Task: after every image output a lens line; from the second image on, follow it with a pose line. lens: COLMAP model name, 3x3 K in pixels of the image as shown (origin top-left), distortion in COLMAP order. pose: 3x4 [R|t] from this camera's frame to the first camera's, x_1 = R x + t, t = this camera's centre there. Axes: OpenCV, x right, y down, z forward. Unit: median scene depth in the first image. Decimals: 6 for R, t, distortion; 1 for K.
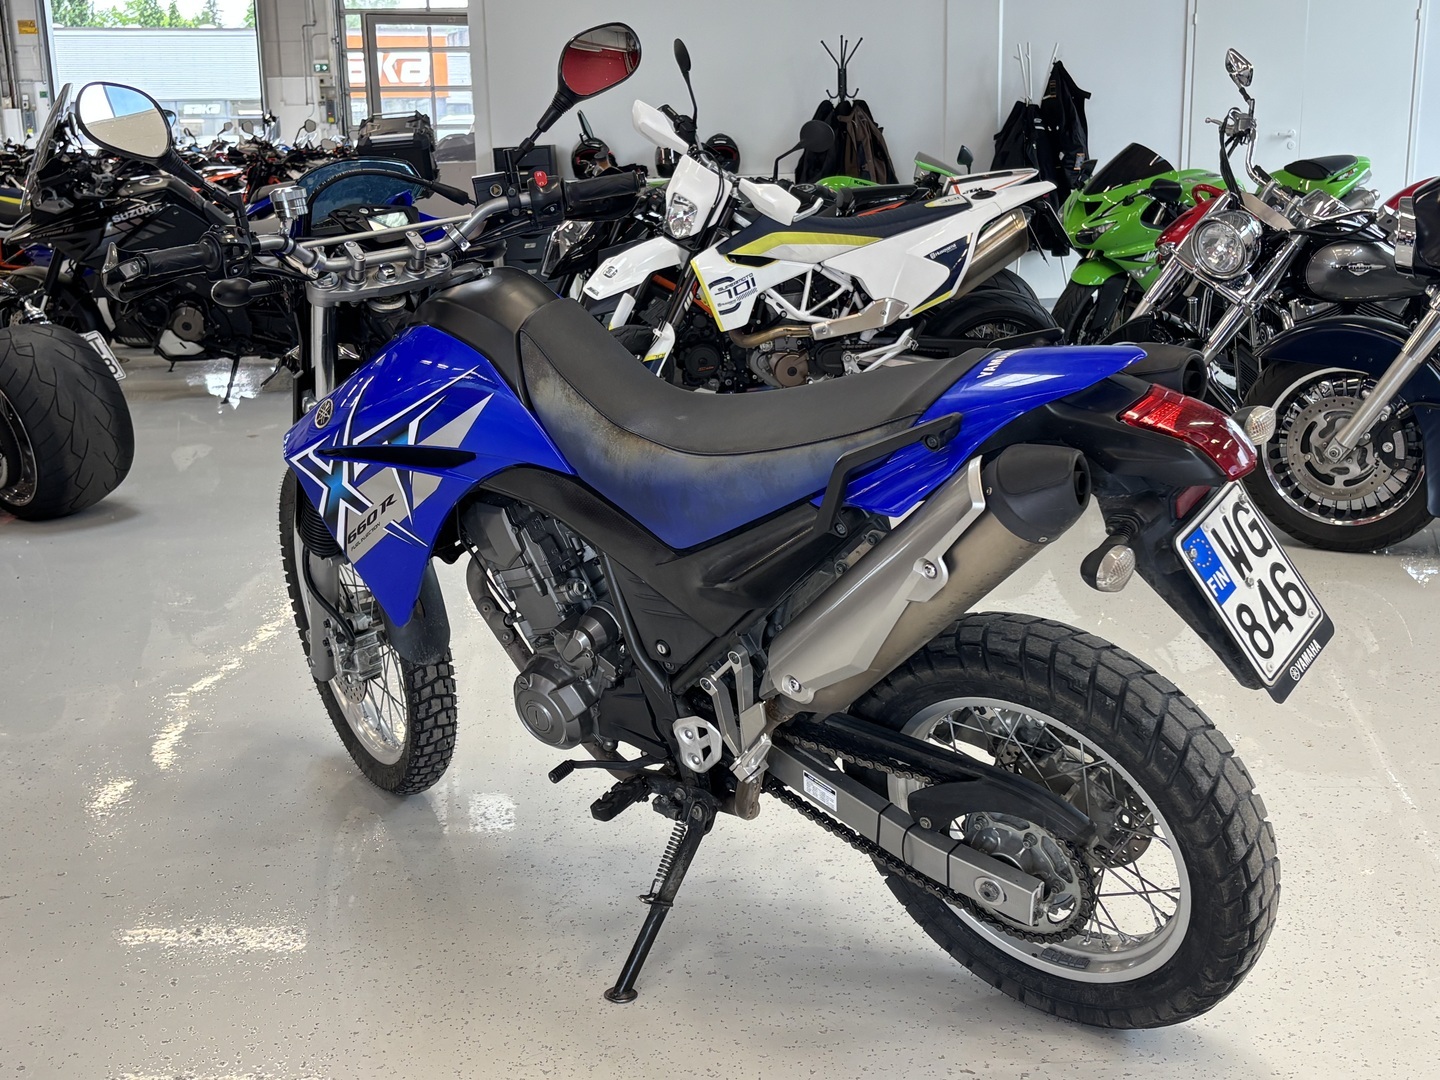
lens RADIAL K [[1727.5, 0, 720.0], [0, 1727.5, 540.0], [0, 0, 1]] dist [0.185861, -0.648018]
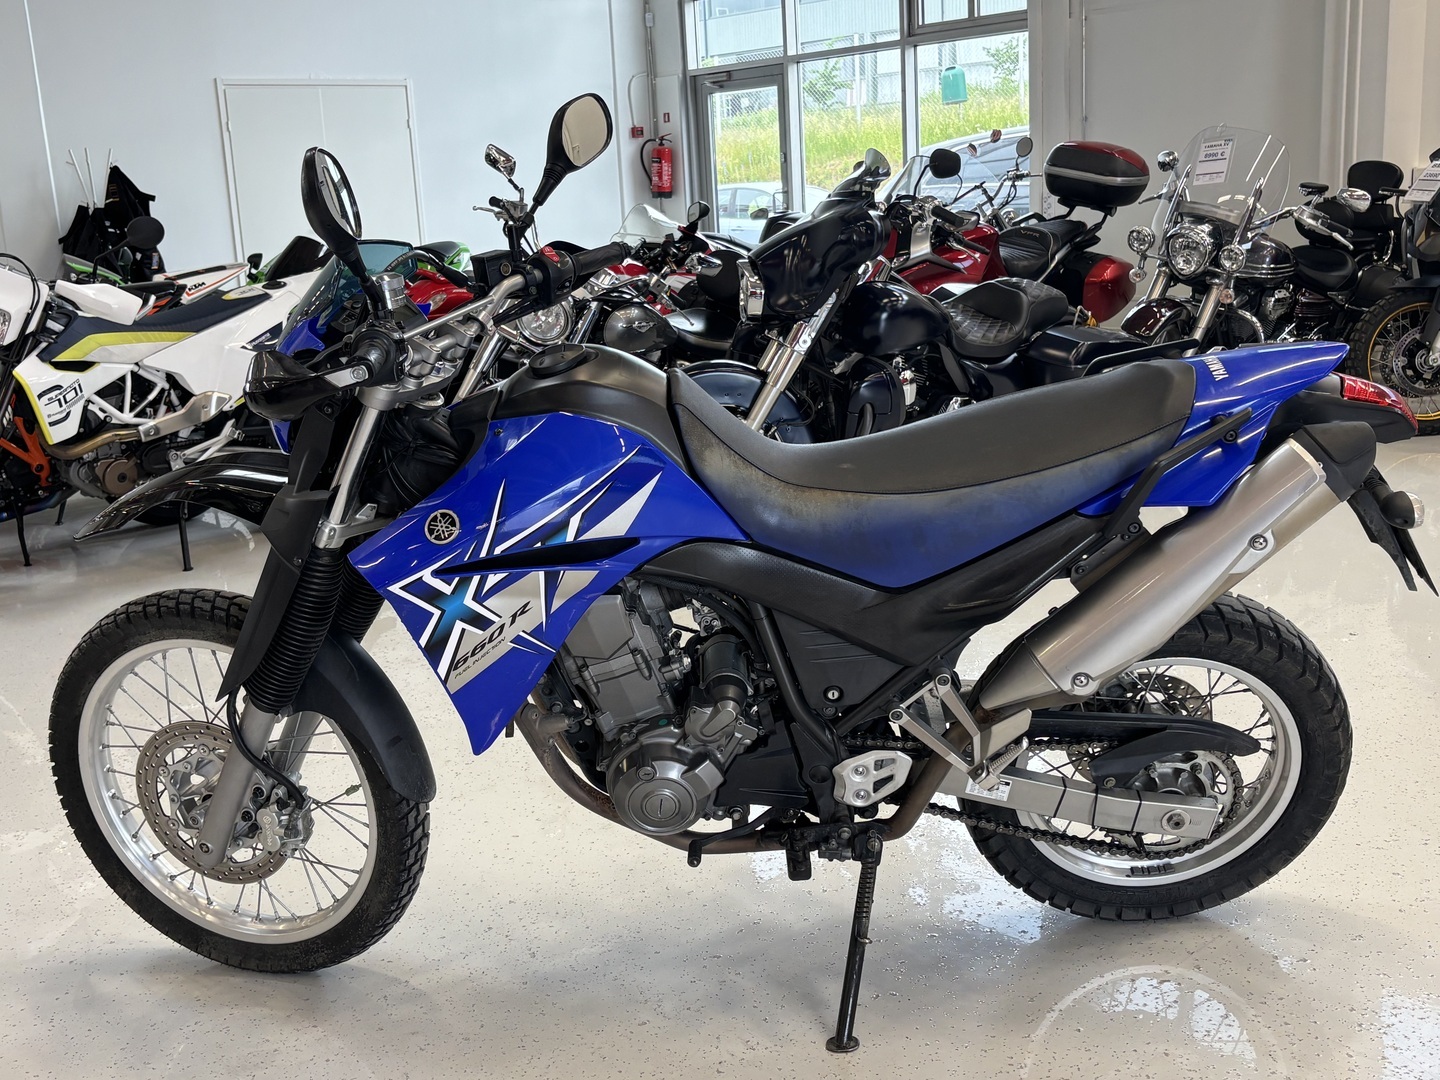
lens RADIAL K [[1551.3, 0, 720.0], [0, 1551.3, 540.0], [0, 0, 1]] dist [0.164644, -0.413866]
pose [[0.764308, -0.163251, 0.623845, -0.263573], [0.187815, 0.981838, 0.026829, -0.026216], [-0.616895, 0.096662, 0.781087, 0.129426]]
